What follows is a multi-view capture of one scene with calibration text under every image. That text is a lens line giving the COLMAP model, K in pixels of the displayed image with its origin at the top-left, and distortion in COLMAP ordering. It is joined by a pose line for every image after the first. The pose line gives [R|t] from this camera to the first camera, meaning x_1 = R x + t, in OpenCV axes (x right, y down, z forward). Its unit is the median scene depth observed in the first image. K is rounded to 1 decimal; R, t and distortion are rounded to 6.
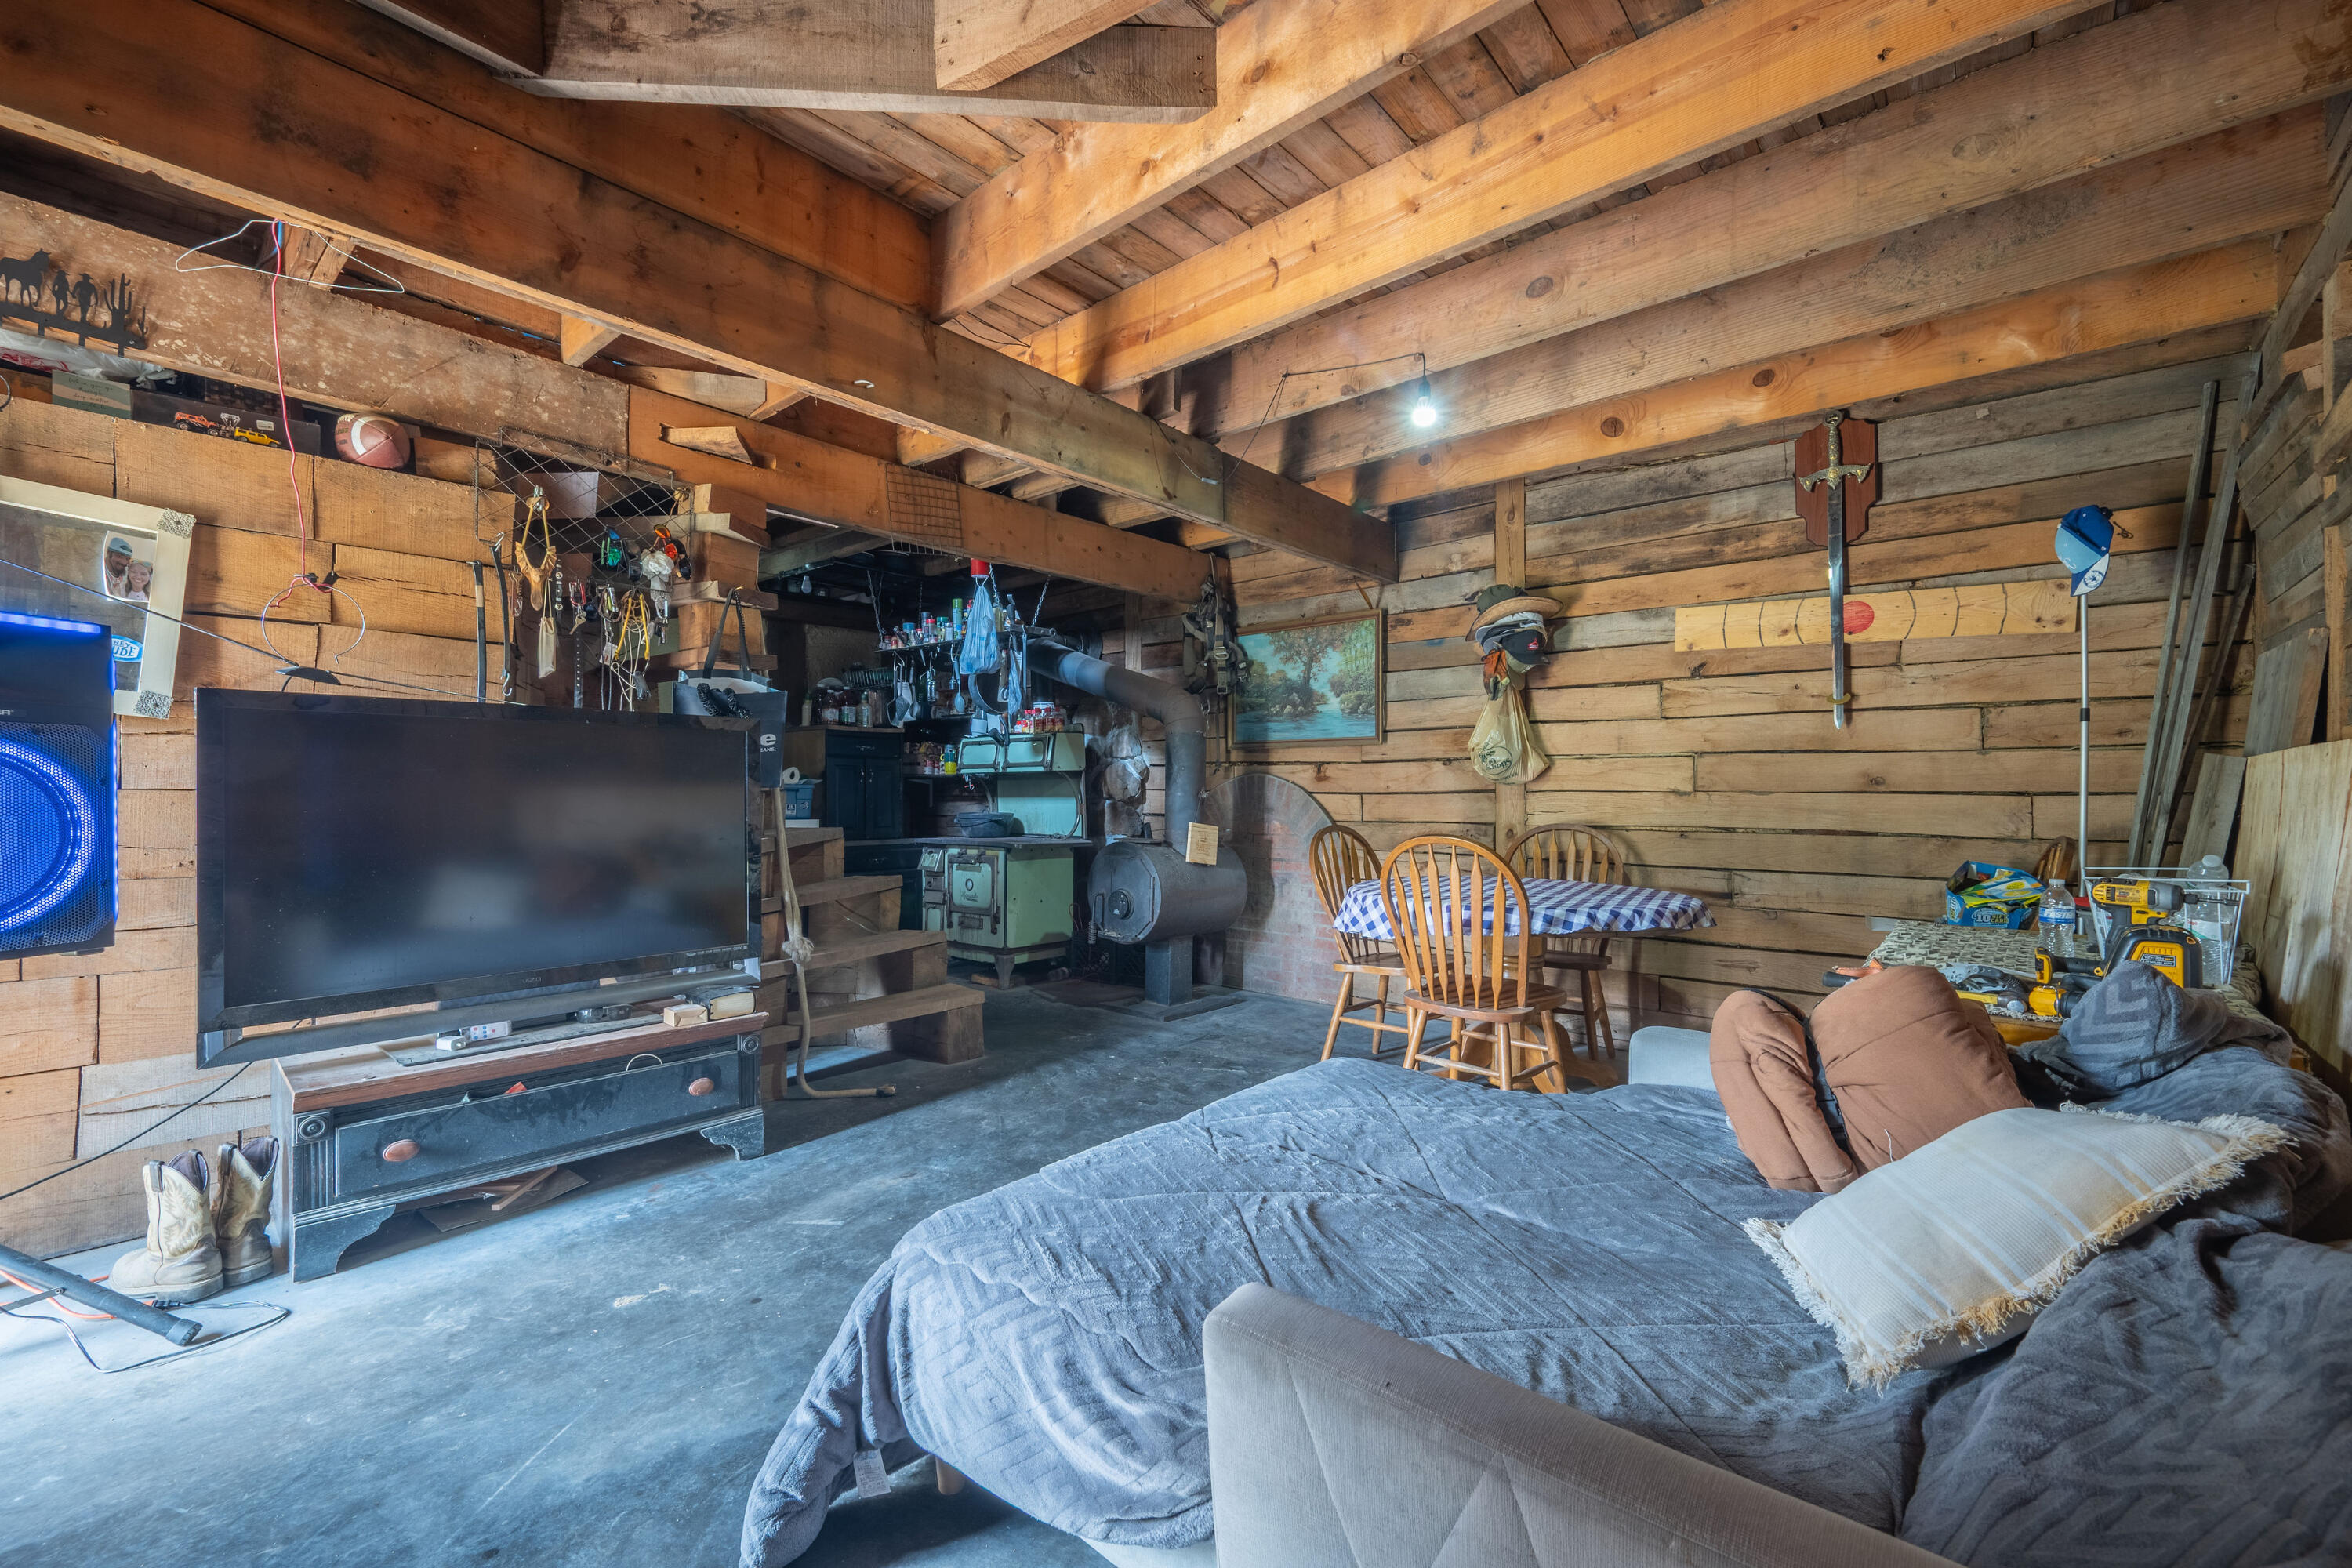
lens RADIAL K [[971.7, 0, 1158.4], [0, 971.7, 789.1], [0, 0, 1]] dist [0.002199, 0.000873]
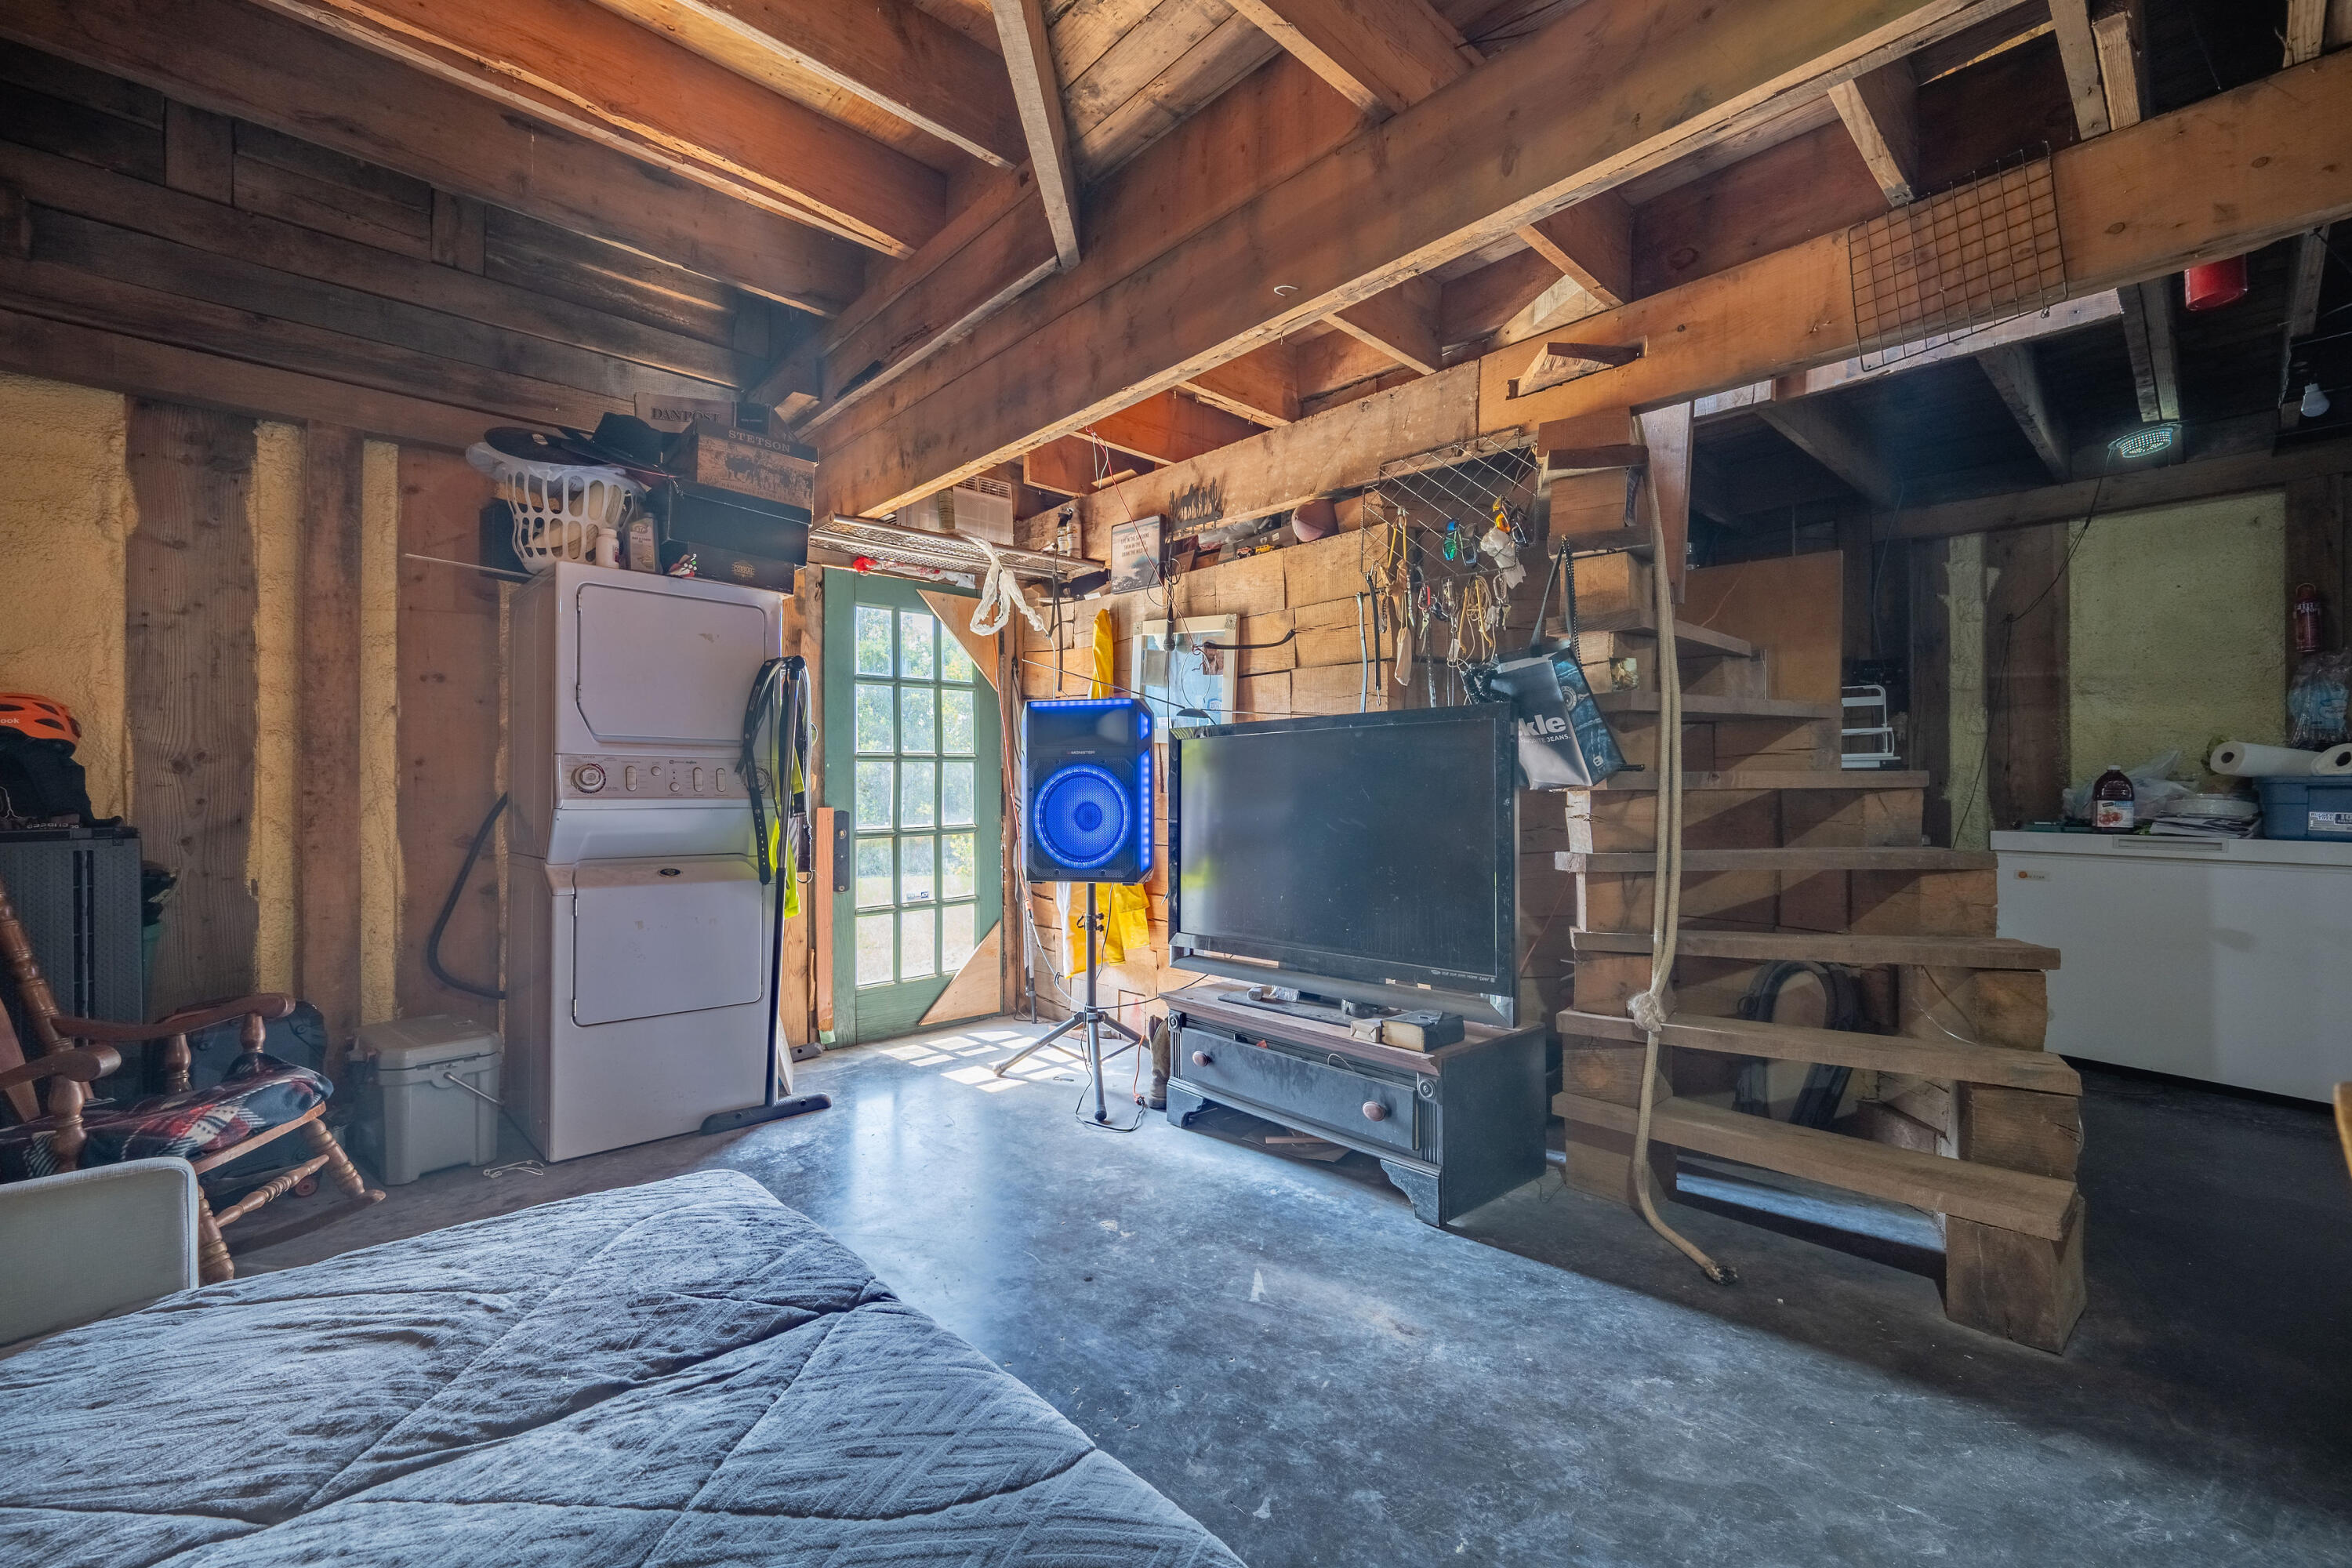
lens RADIAL K [[971.7, 0, 1176.7], [0, 971.7, 791.6], [0, 0, 1]] dist [0.002199, 0.000873]
pose [[-0.090921, -0.003468, -0.995852, 0.270639], [0.006589, 0.999970, -0.004084, 0.002314], [0.995836, -0.006933, -0.090895, 0.517891]]
